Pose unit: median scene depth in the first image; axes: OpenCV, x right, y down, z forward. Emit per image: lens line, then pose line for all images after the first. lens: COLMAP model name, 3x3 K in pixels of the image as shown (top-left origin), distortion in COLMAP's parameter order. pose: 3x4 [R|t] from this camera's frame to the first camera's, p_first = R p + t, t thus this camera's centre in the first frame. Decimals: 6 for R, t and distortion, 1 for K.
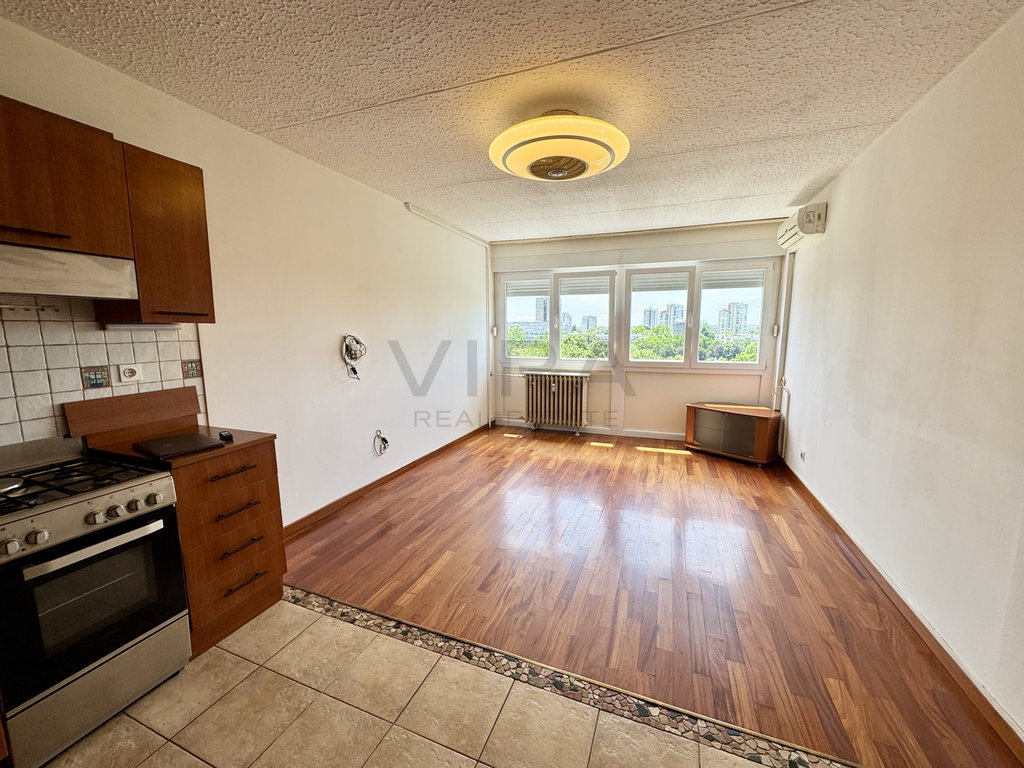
lens RADIAL K [[409.3, 0, 509.6], [0, 409.3, 384.7], [0, 0, 1]] dist [-0.001279, 0.000051]
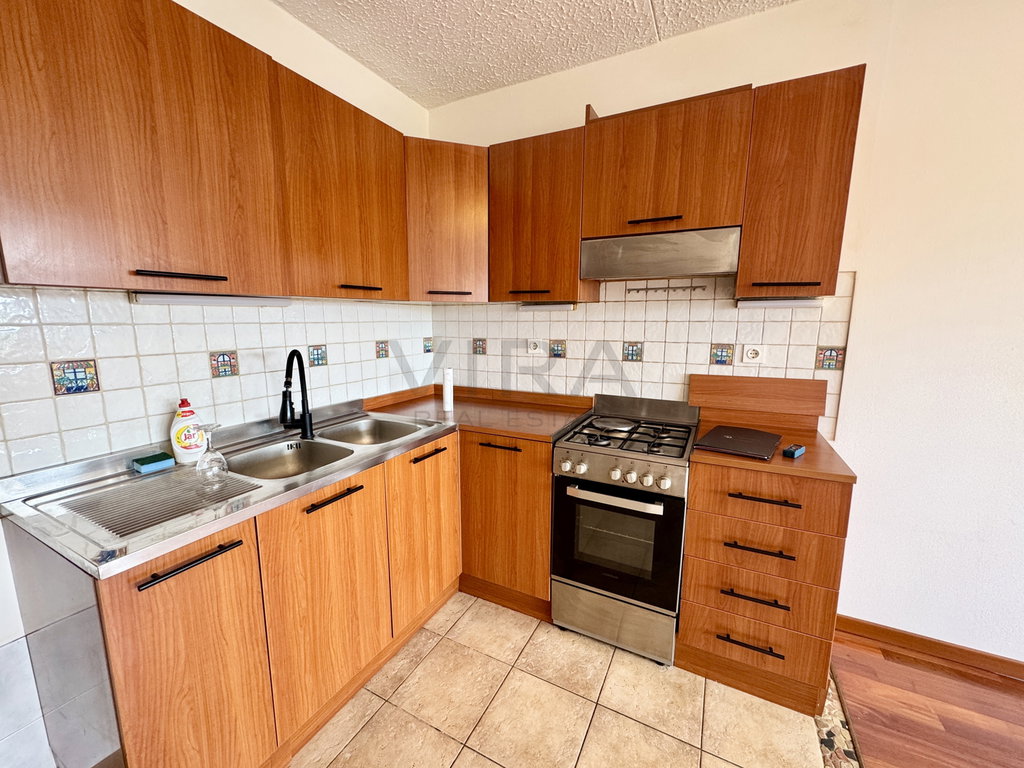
lens RADIAL K [[409.3, 0, 509.6], [0, 409.3, 384.7], [0, 0, 1]] dist [-0.001279, 0.000051]
pose [[-0.101165, 0.164292, -0.981210, 0.054265], [-0.137380, 0.974515, 0.177335, -0.051911], [0.985339, 0.152739, -0.076016, 0.561433]]
